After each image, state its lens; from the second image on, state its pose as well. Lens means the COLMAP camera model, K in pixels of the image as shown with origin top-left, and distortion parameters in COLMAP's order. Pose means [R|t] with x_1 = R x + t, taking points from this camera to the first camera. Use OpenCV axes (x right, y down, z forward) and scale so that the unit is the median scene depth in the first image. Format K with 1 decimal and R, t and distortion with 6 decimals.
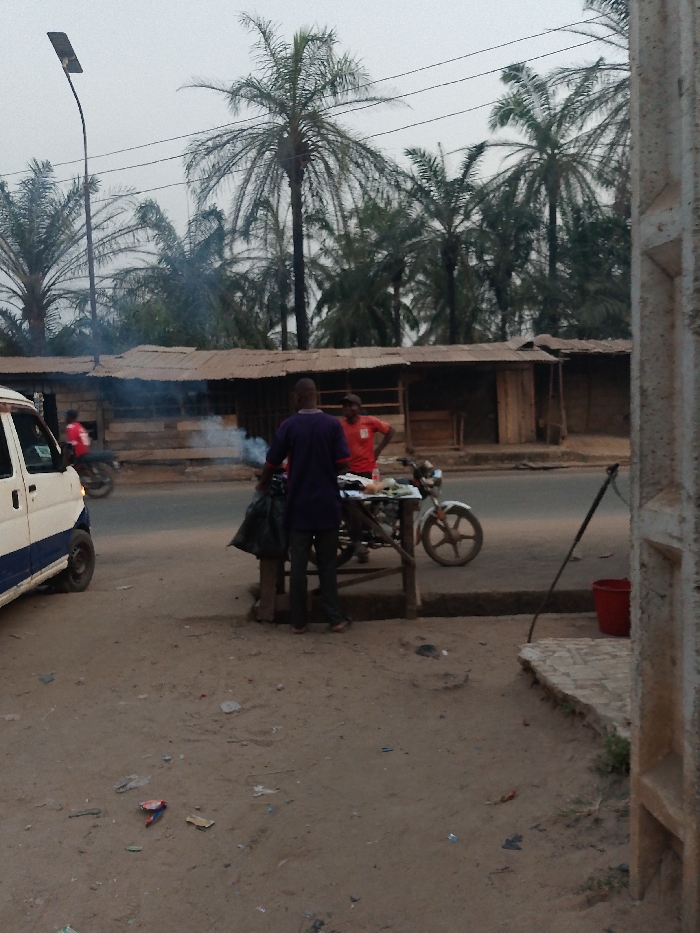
lens RADIAL K [[693.9, 0, 350.0], [0, 693.9, 466.5], [0, 0, 1]] dist [0.183468, -0.271804]
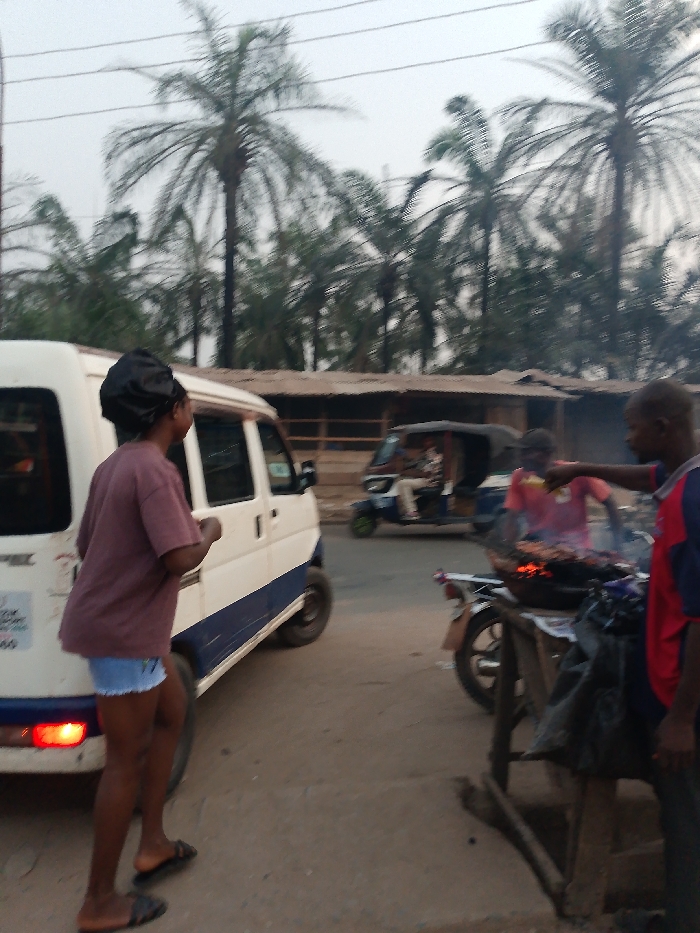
lens RADIAL K [[693.9, 0, 350.0], [0, 693.9, 466.5], [0, 0, 1]] dist [0.183468, -0.271804]
pose [[0.984082, 0.036395, 0.173950, -0.068595], [-0.027571, 0.998220, -0.052878, -0.005616], [-0.175564, 0.047240, 0.983334, 0.100970]]
